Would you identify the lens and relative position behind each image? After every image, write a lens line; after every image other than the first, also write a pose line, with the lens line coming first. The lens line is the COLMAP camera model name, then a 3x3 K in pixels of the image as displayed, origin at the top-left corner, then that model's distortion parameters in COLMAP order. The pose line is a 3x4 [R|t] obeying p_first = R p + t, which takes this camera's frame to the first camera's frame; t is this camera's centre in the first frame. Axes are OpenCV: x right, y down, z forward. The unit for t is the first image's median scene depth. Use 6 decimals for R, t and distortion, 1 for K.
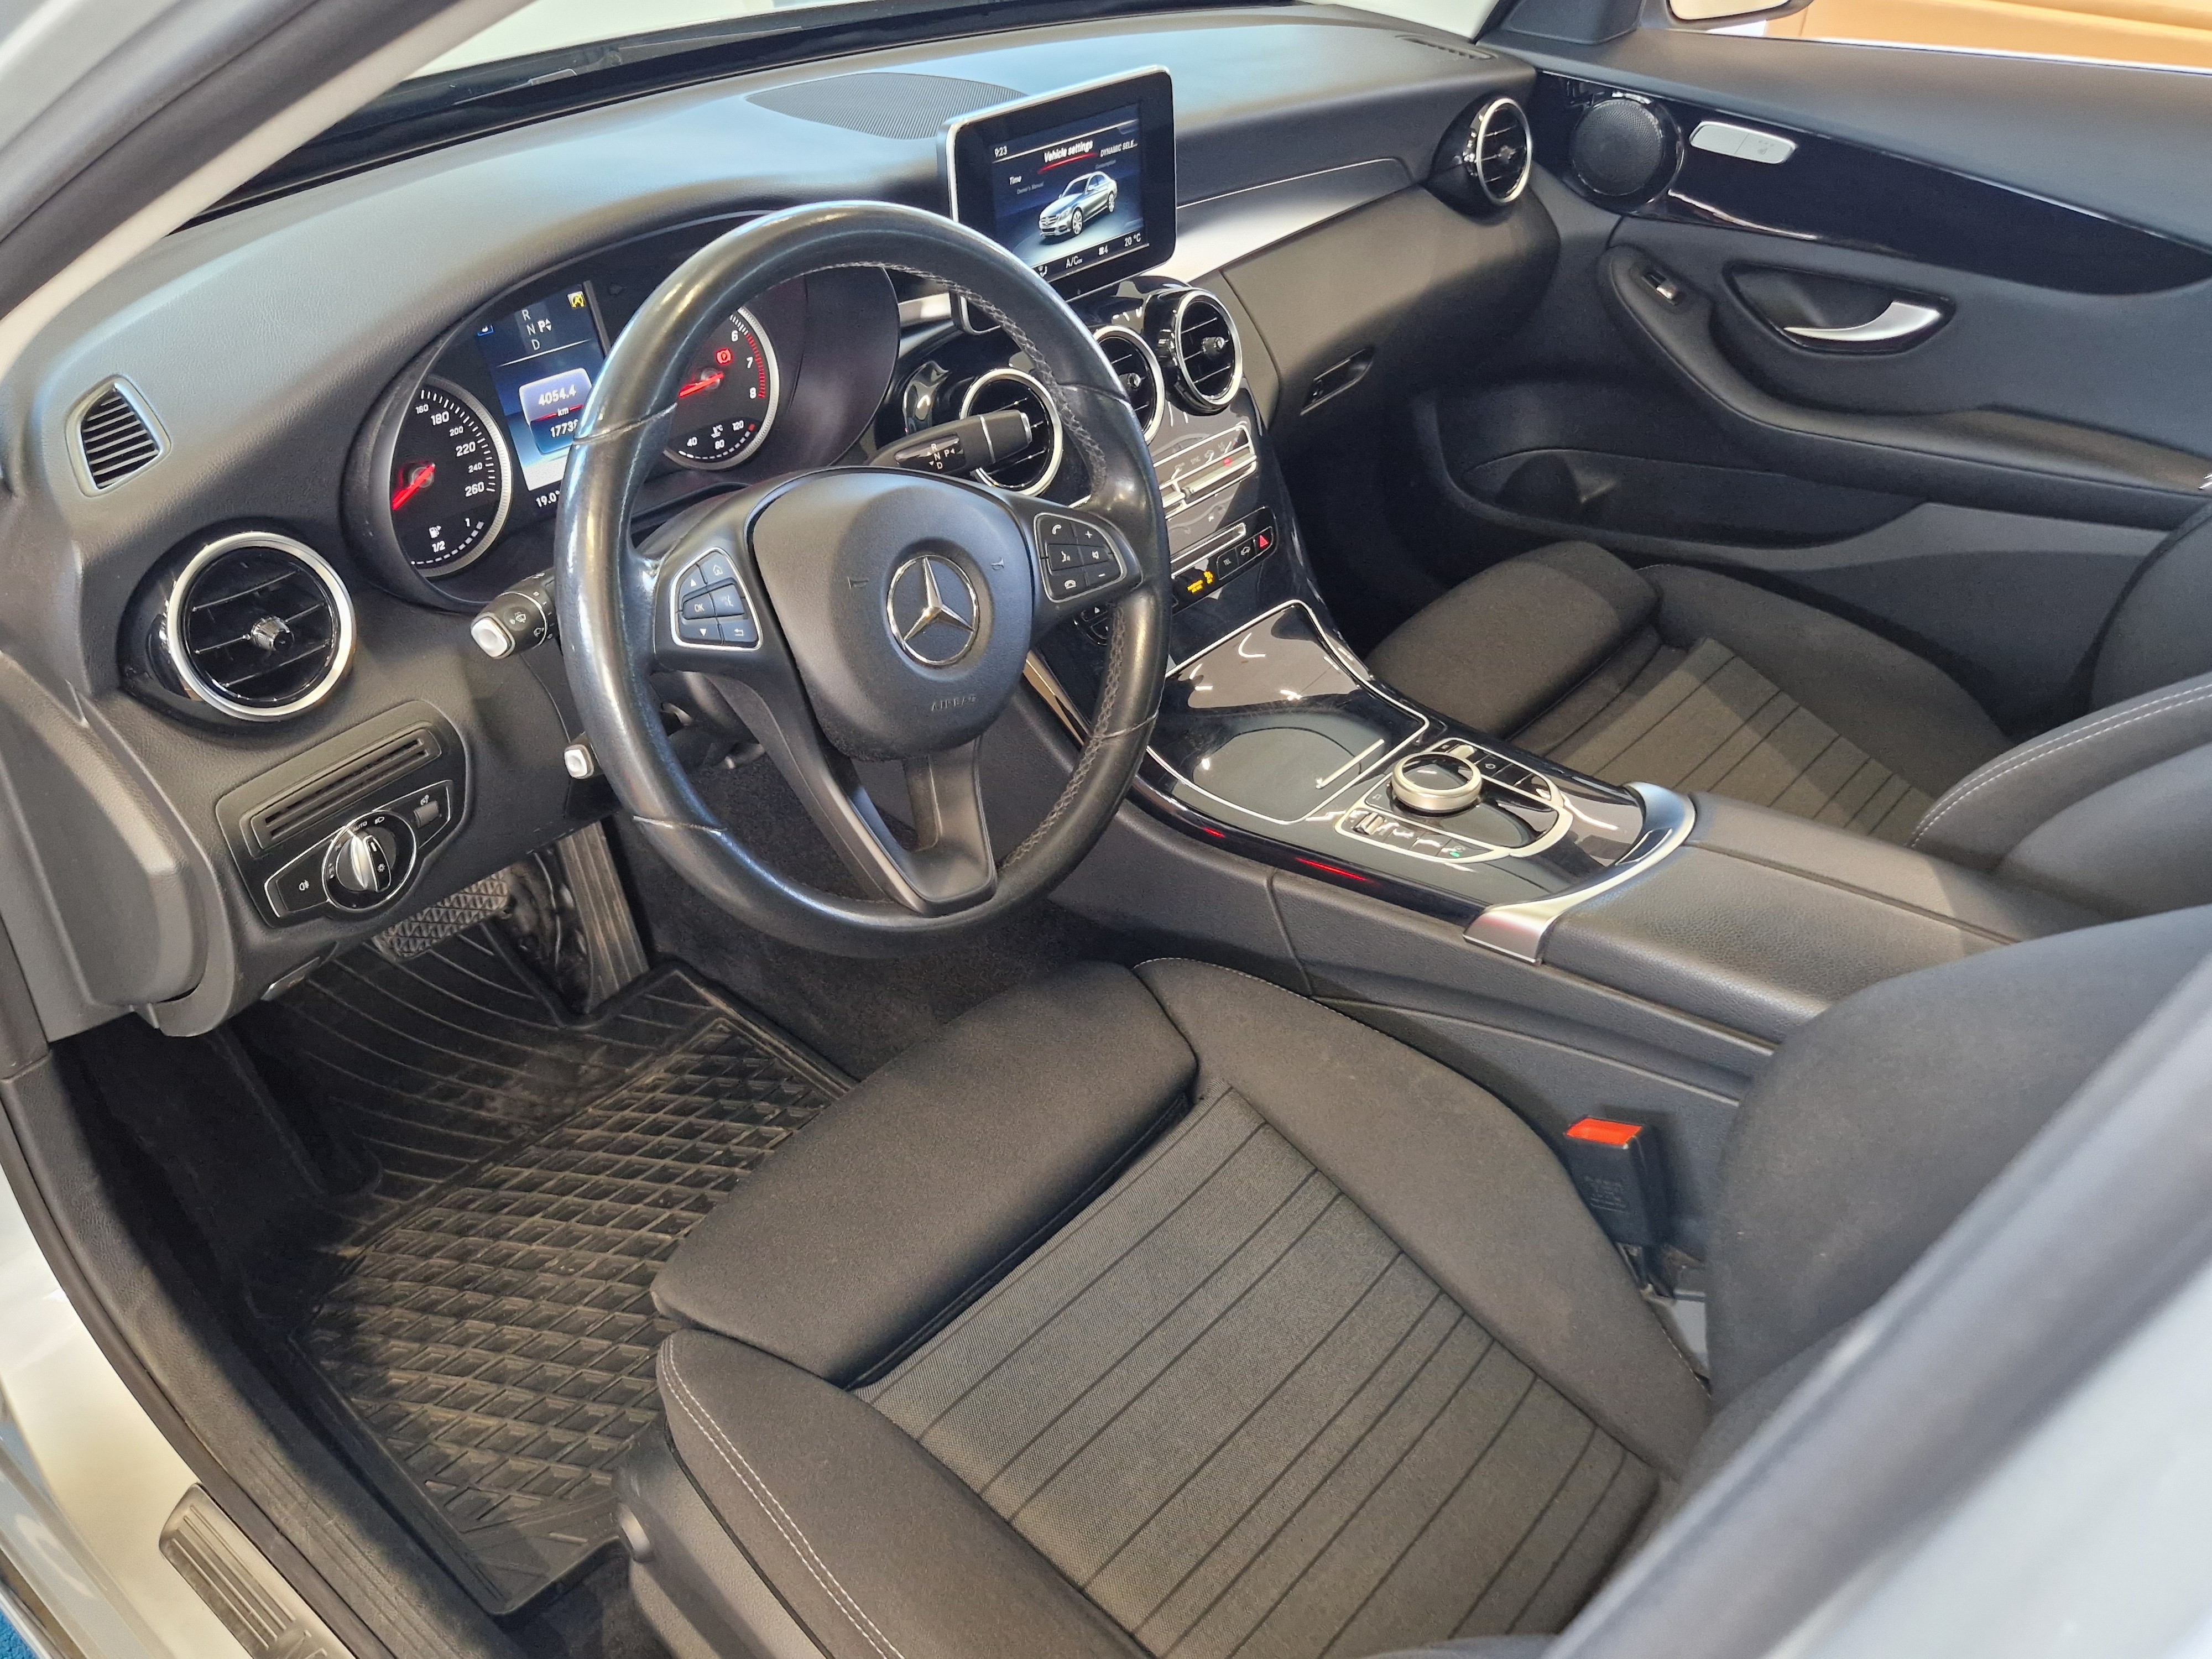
lens RADIAL K [[1748.8, 0, 1106.0], [0, 1748.8, 829.5], [0, 0, 1]] dist [0.048735, -0.049970]
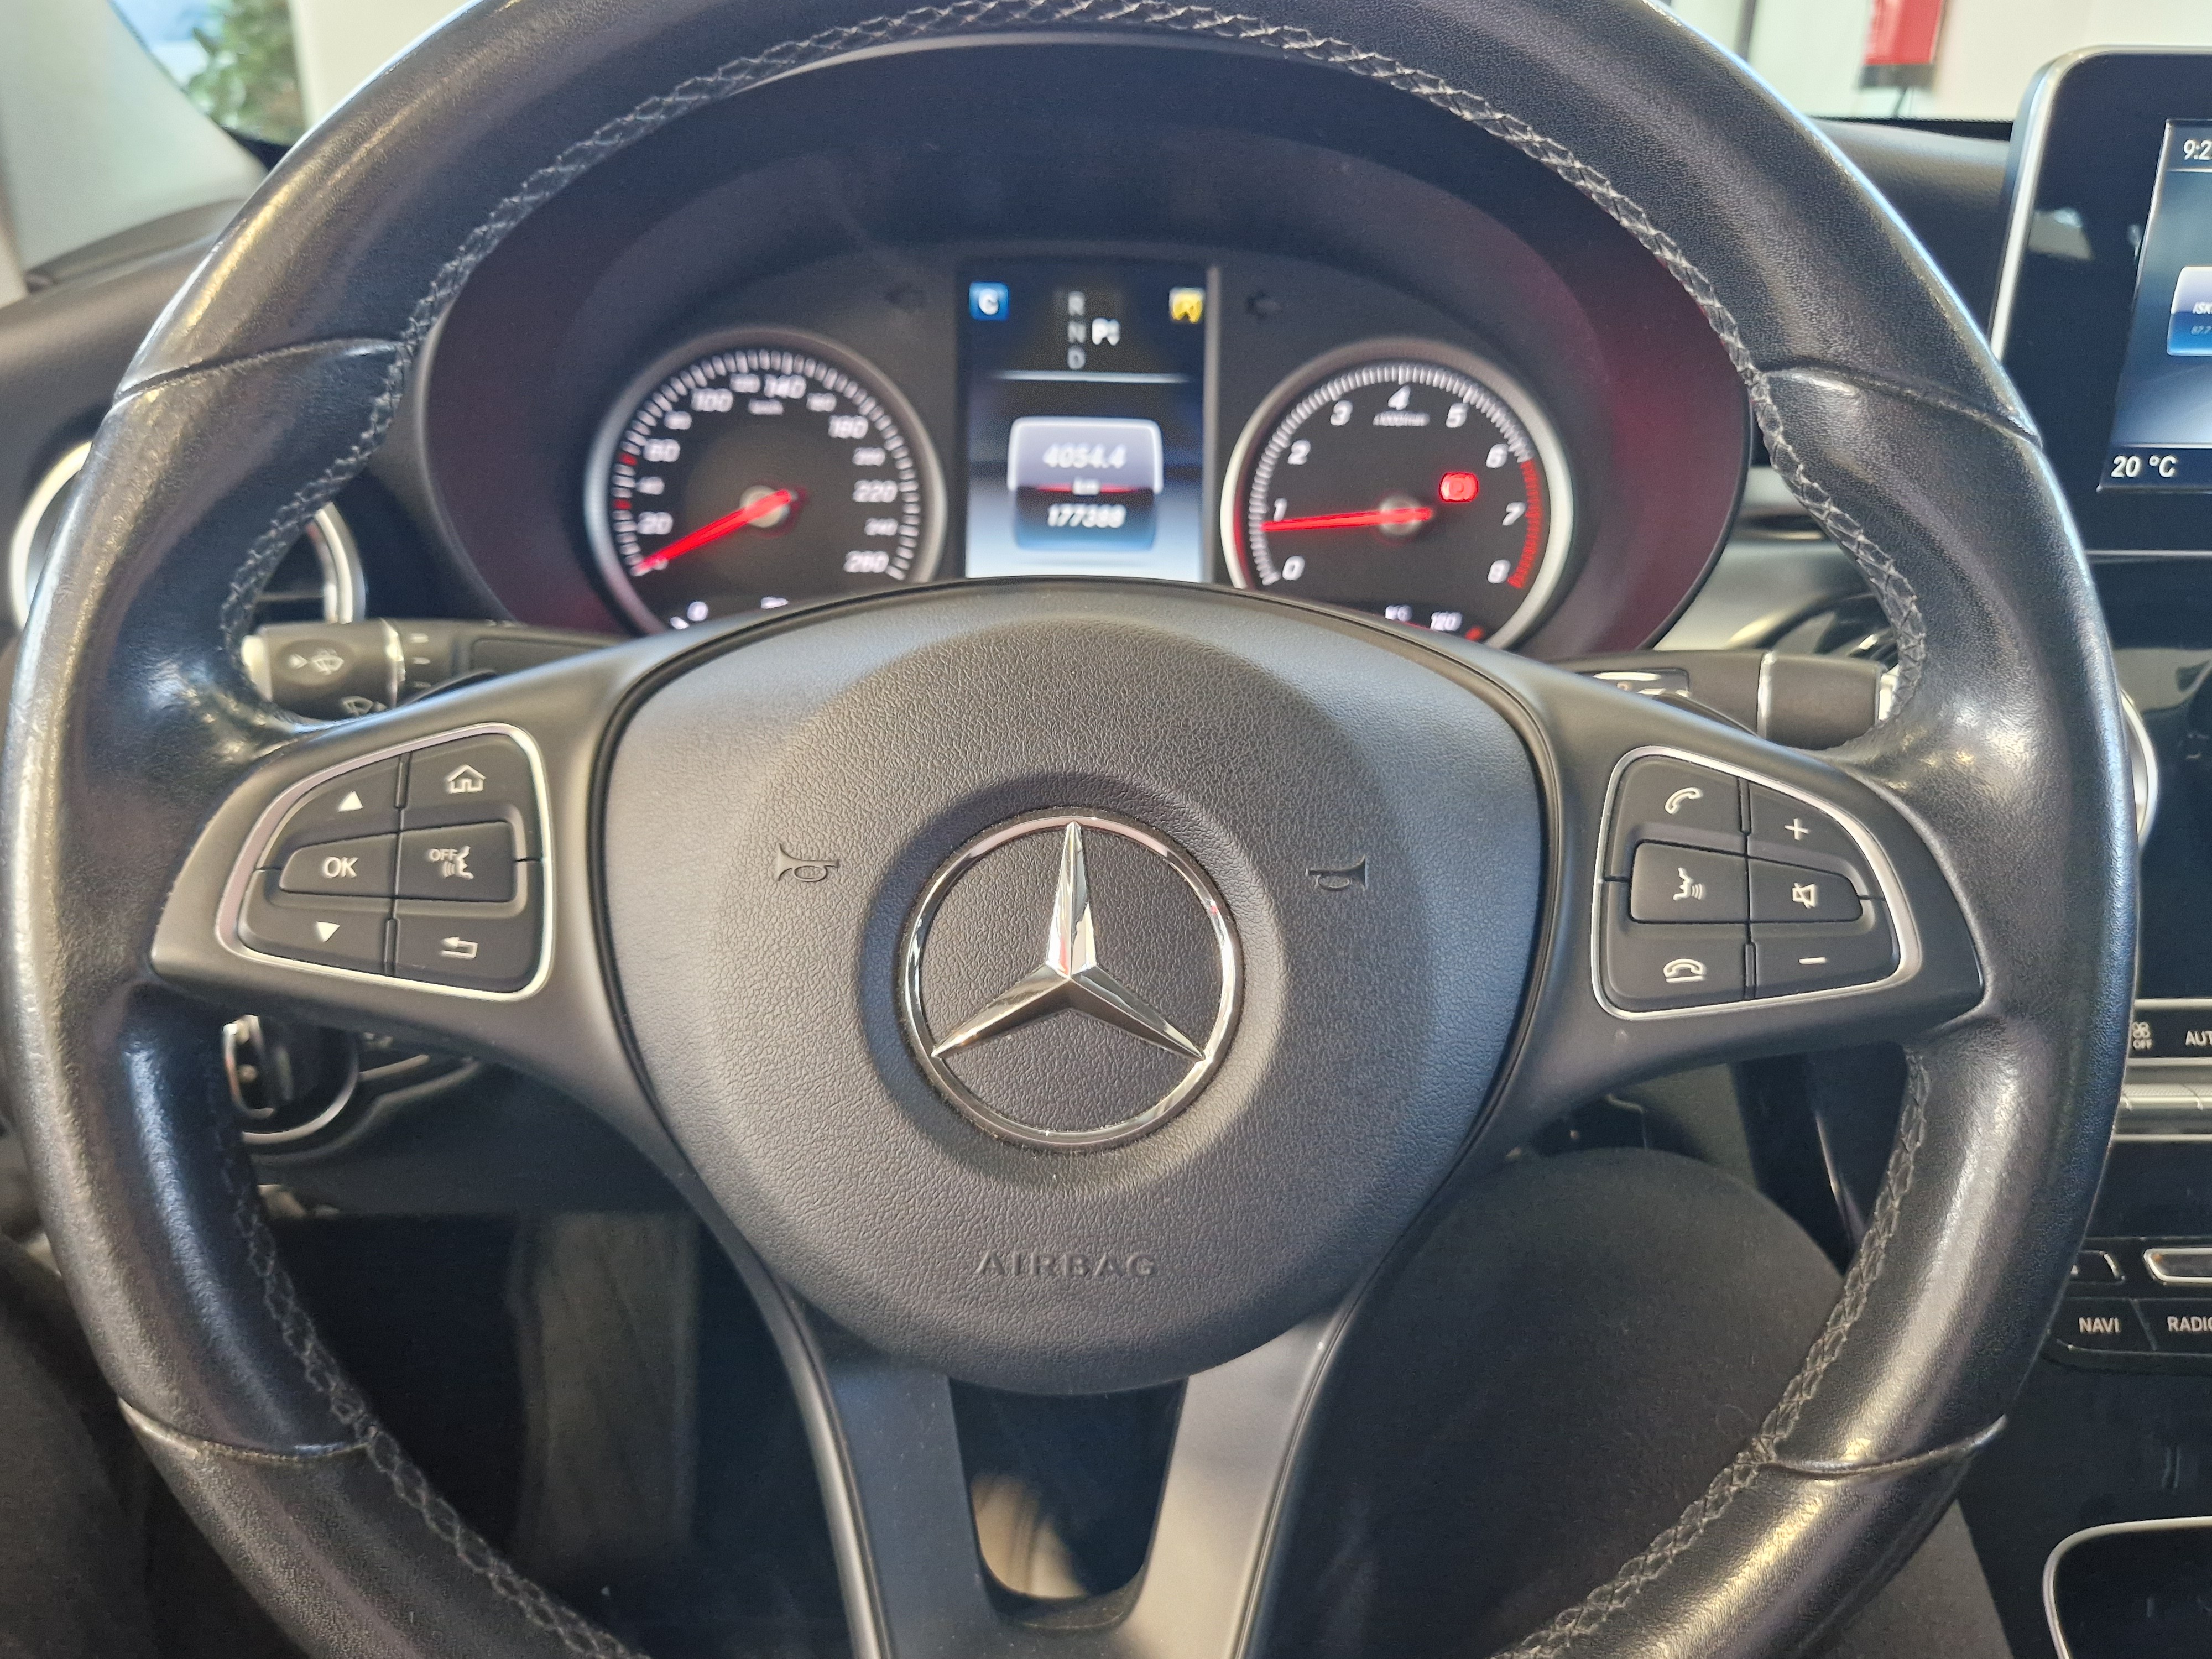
lens RADIAL K [[1822.8, 0, 1097.7], [0, 1822.8, 821.9], [0, 0, 1]] dist [0.052776, -0.065249]
pose [[0.678230, 0.283609, -0.677916, 0.090538], [-0.430108, 0.901204, -0.053284, -0.094603], [0.595829, 0.327715, 0.733206, 0.510847]]
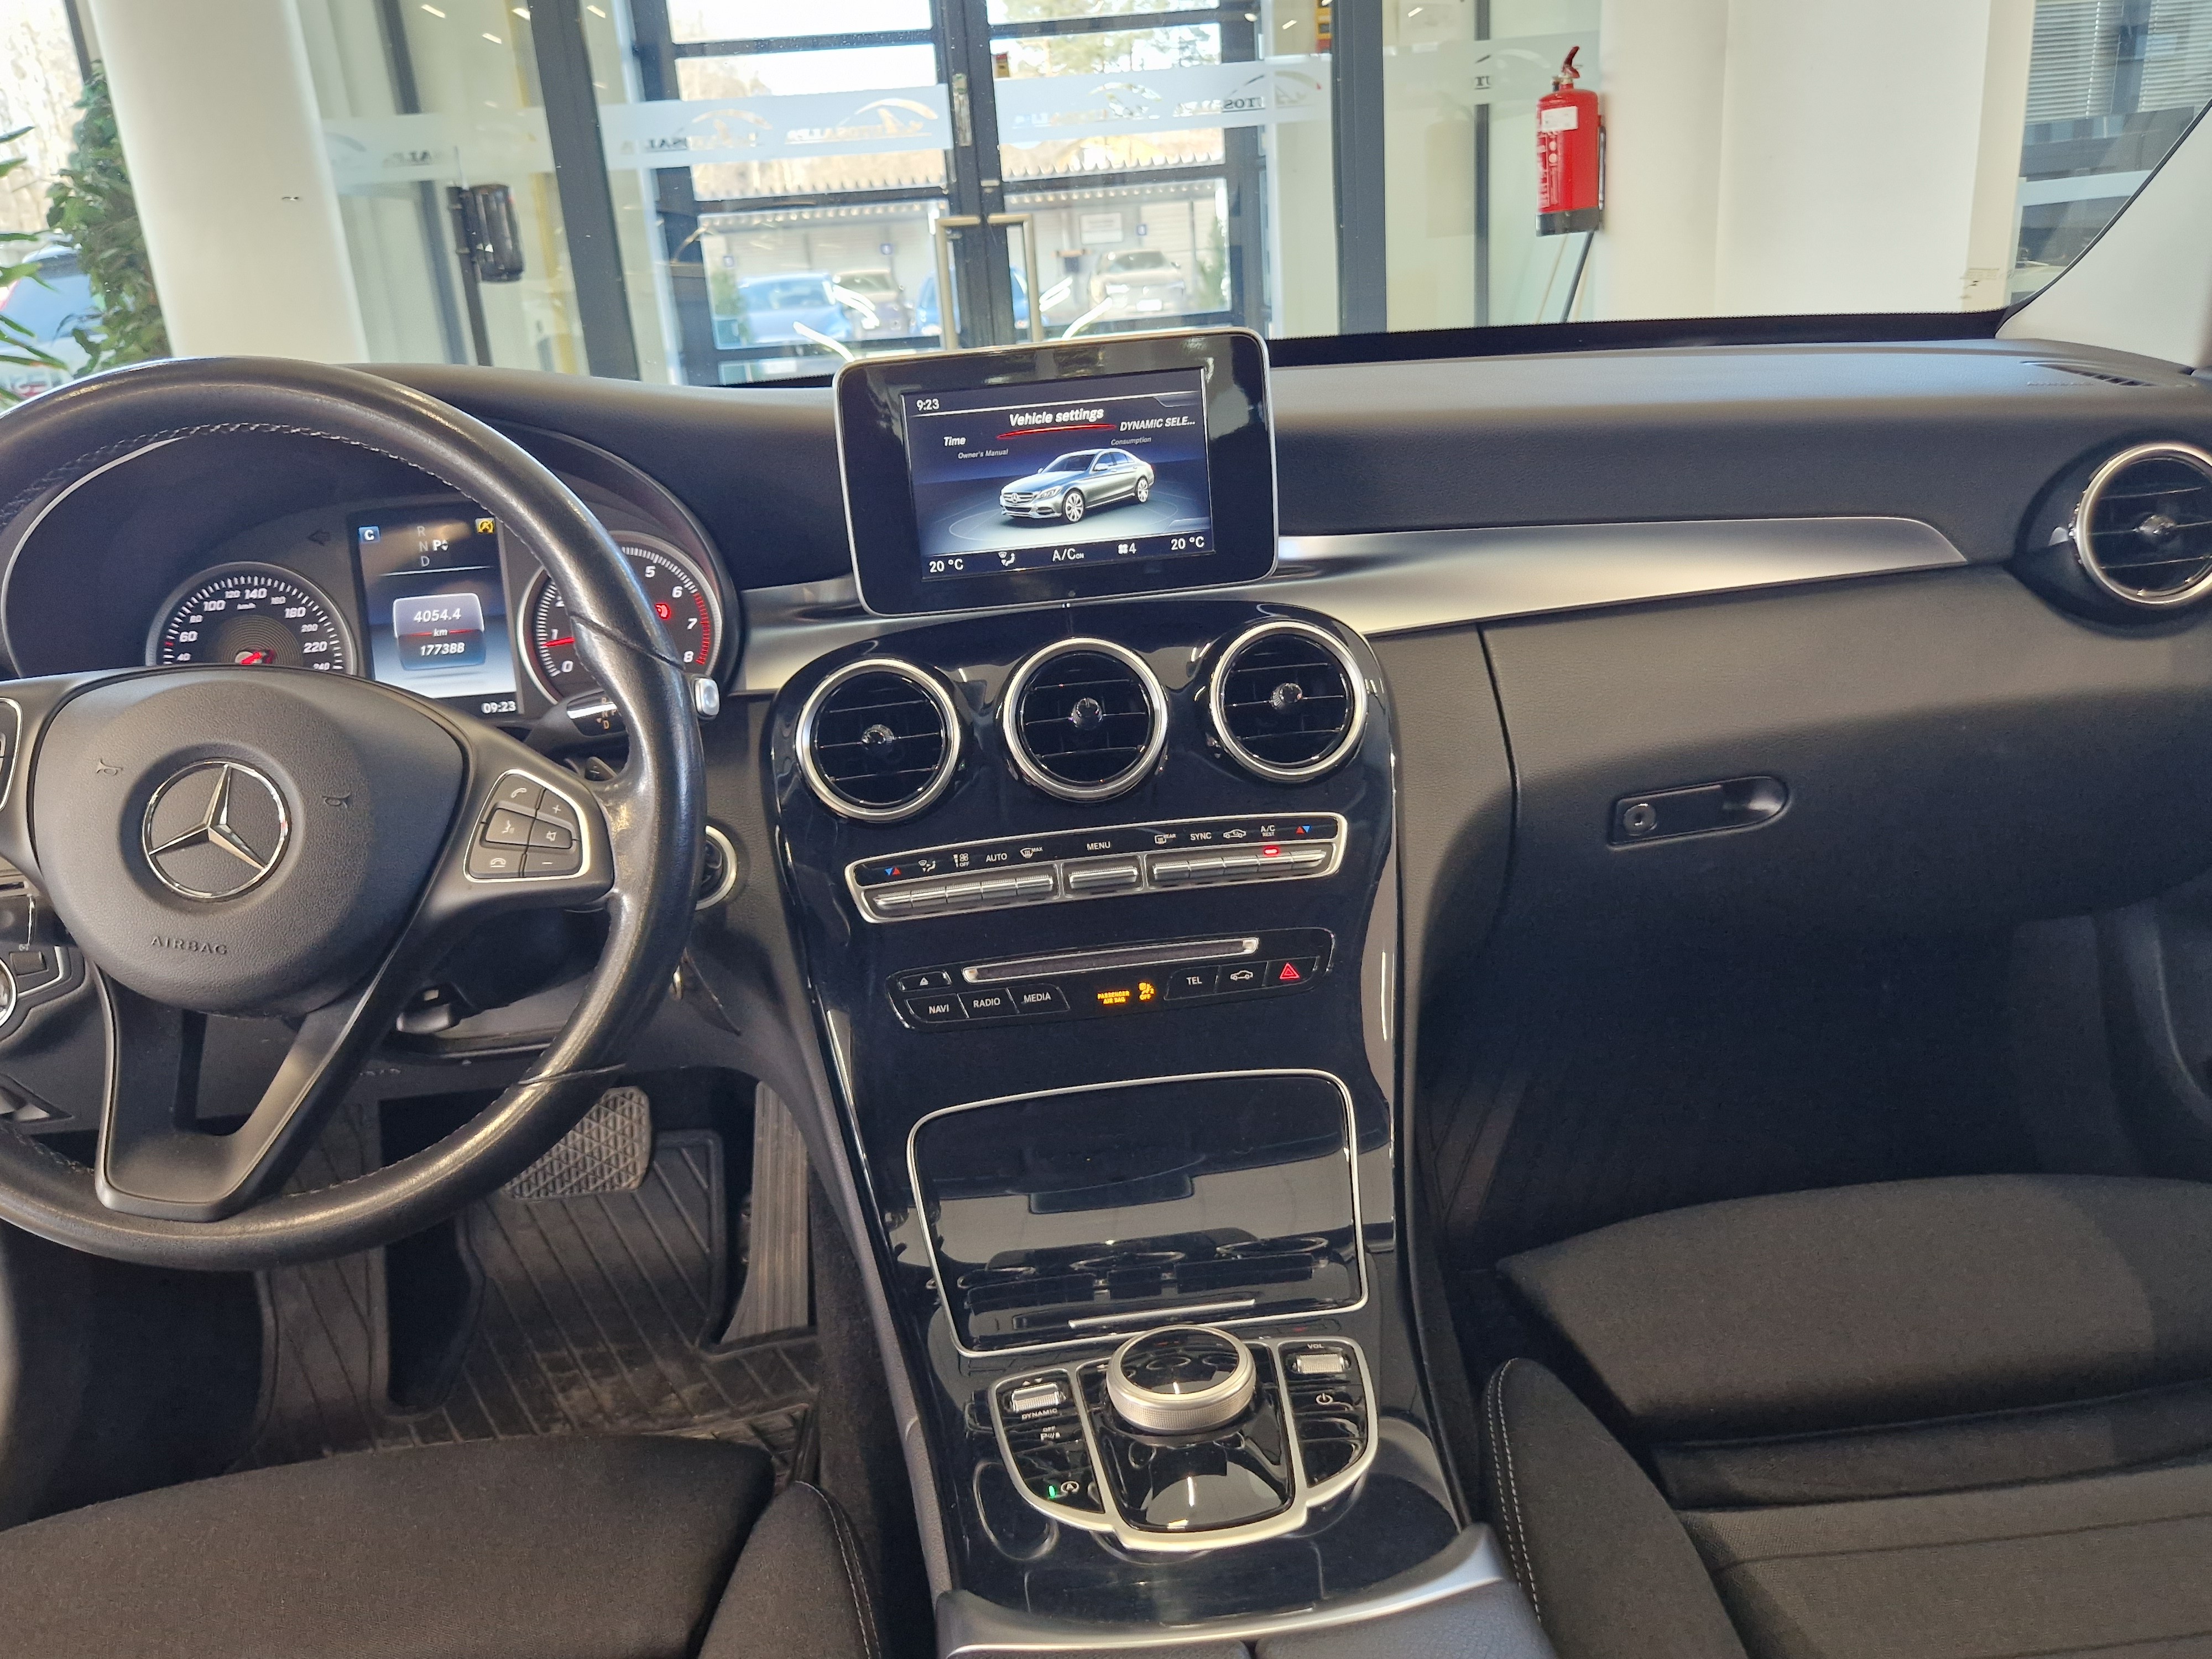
lens RADIAL K [[1788.9, 0, 1111.3], [0, 1788.9, 849.1], [0, 0, 1]] dist [0.041161, -0.049495]
pose [[0.715178, 0.164457, -0.679319, 0.528471], [-0.330396, 0.936024, -0.121233, -0.106312], [0.615921, 0.311148, 0.723760, 0.455880]]
